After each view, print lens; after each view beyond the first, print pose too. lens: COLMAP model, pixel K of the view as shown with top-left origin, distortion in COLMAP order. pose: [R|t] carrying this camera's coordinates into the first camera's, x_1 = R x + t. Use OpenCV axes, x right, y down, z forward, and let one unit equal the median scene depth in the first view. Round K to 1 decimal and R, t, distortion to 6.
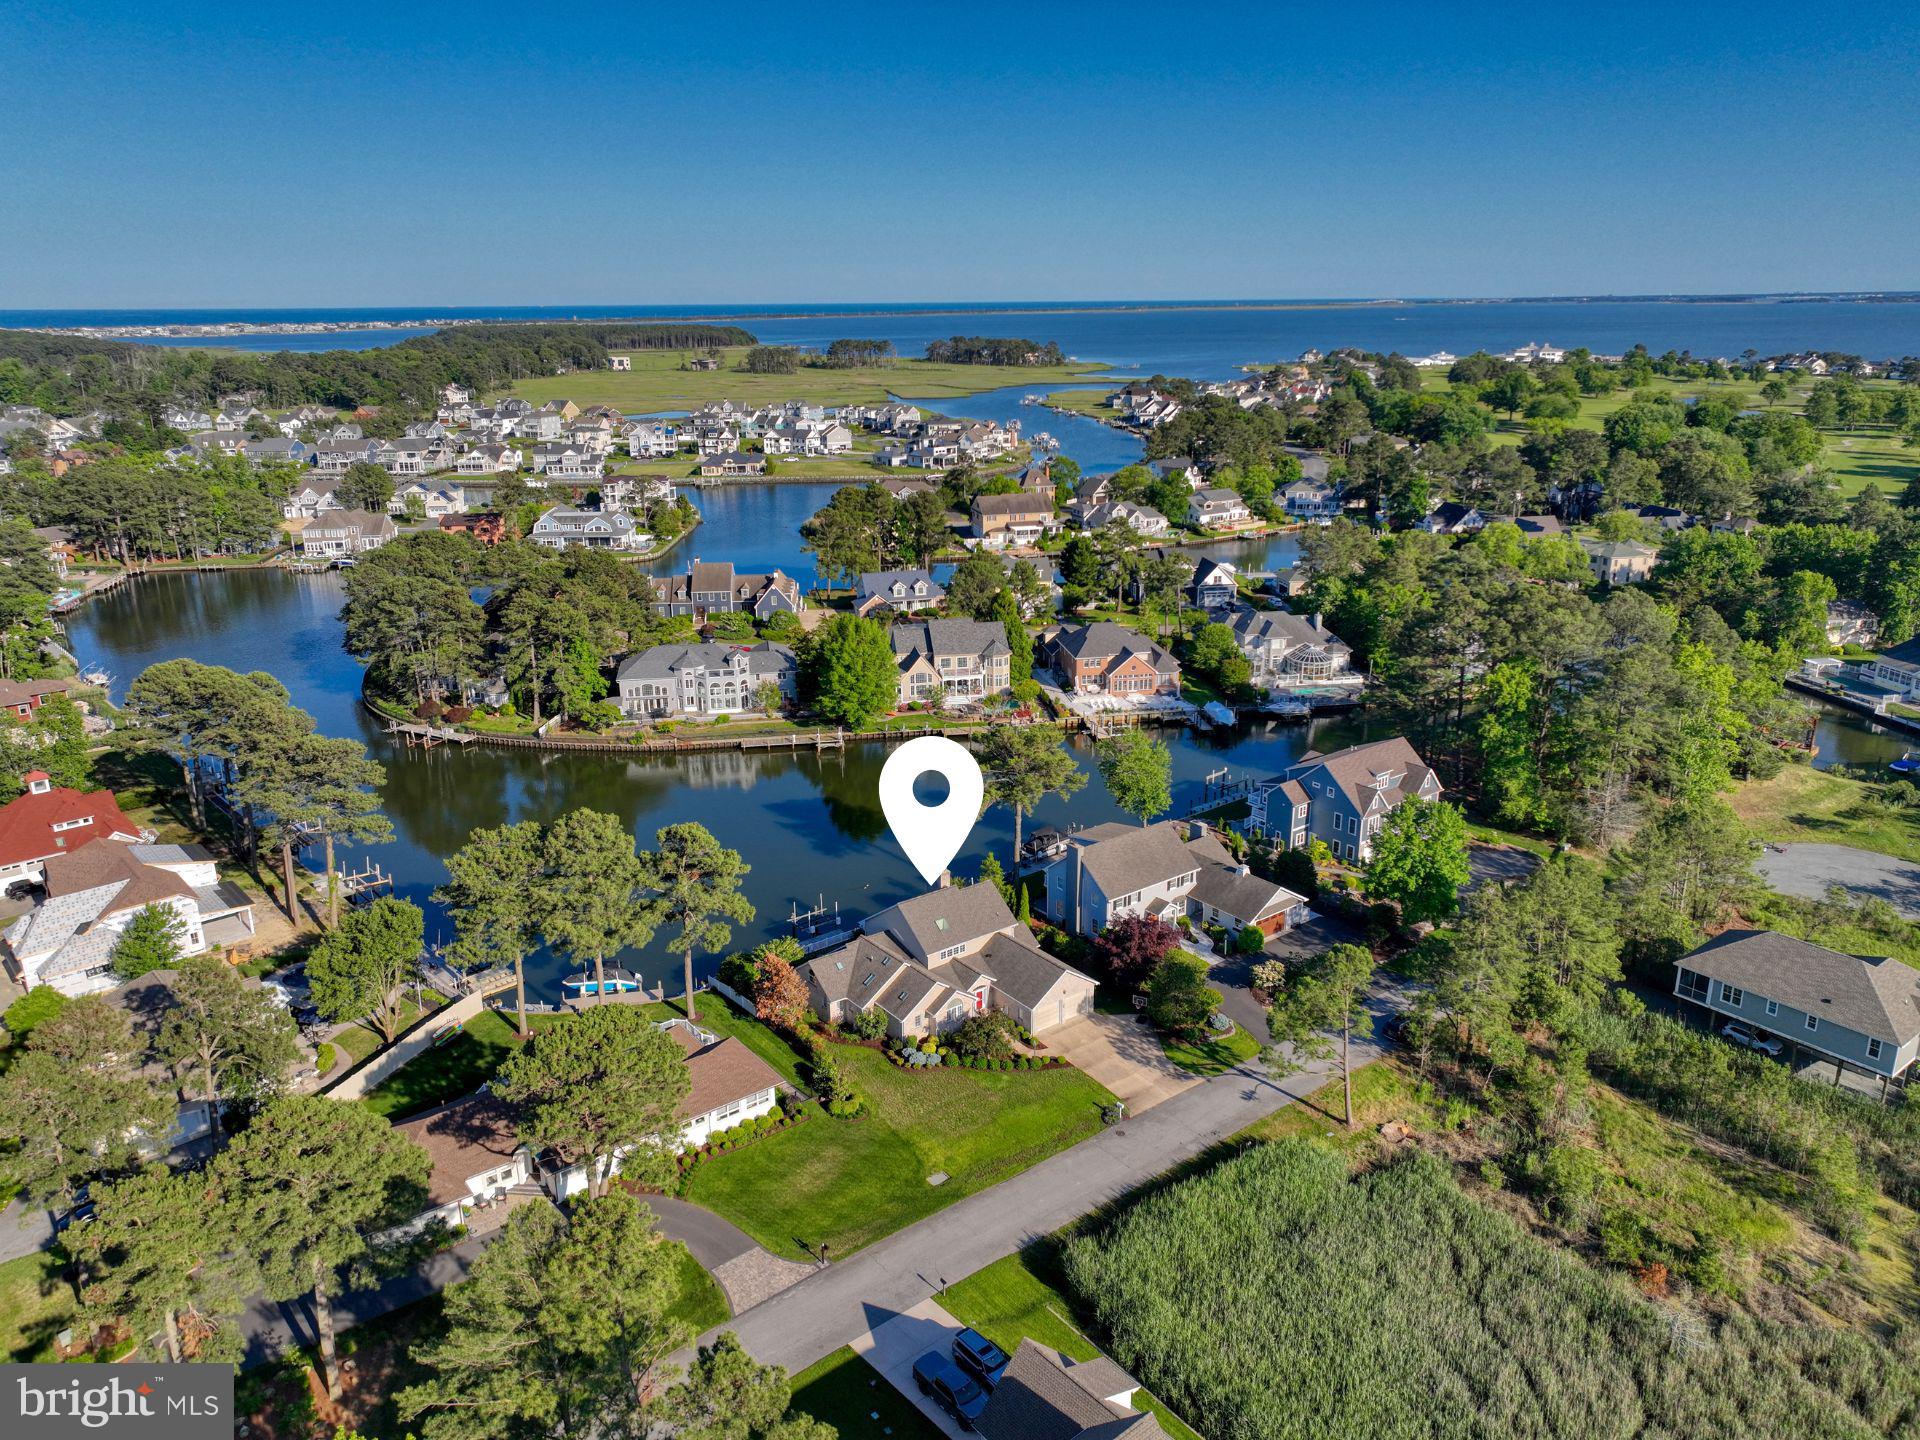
lens RADIAL K [[1348.1, 0, 965.1], [0, 1348.1, 716.7], [0, 0, 1]] dist [0.006803, 0.001552]
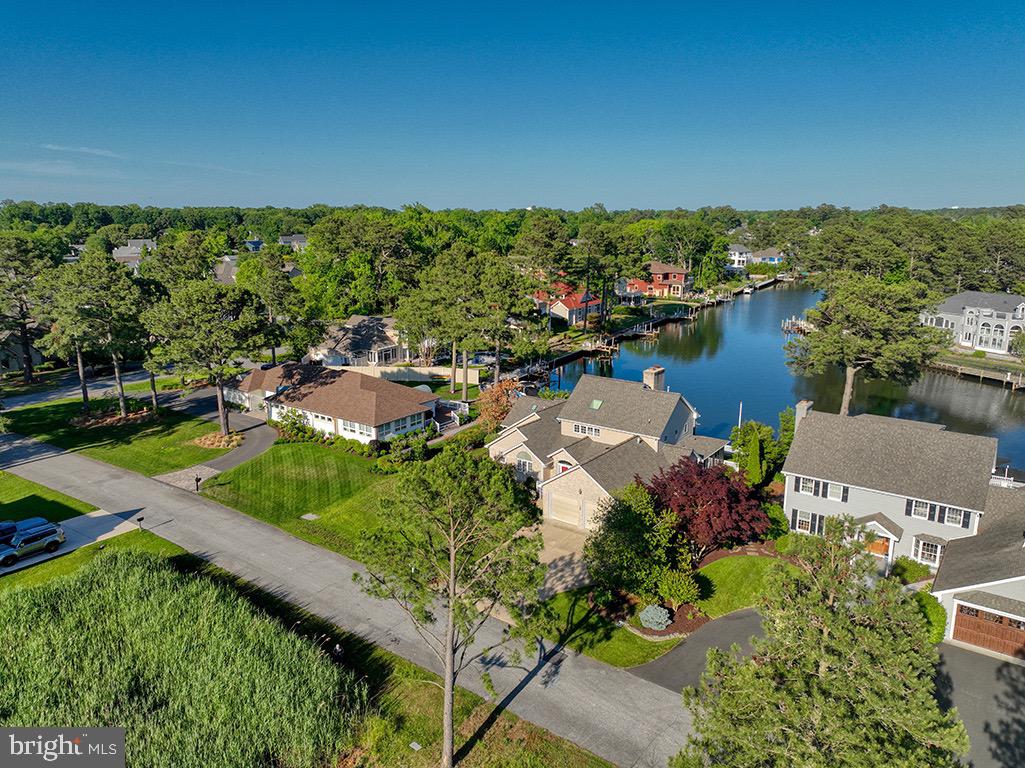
lens RADIAL K [[719.7, 0, 515.2], [0, 719.7, 382.2], [0, 0, 1]] dist [0.006803, 0.001552]
pose [[0.276143, 0.226728, -0.933991, 0.572673], [-0.281359, 0.948275, 0.147009, 0.090263], [0.919012, 0.222191, 0.325651, 0.920712]]
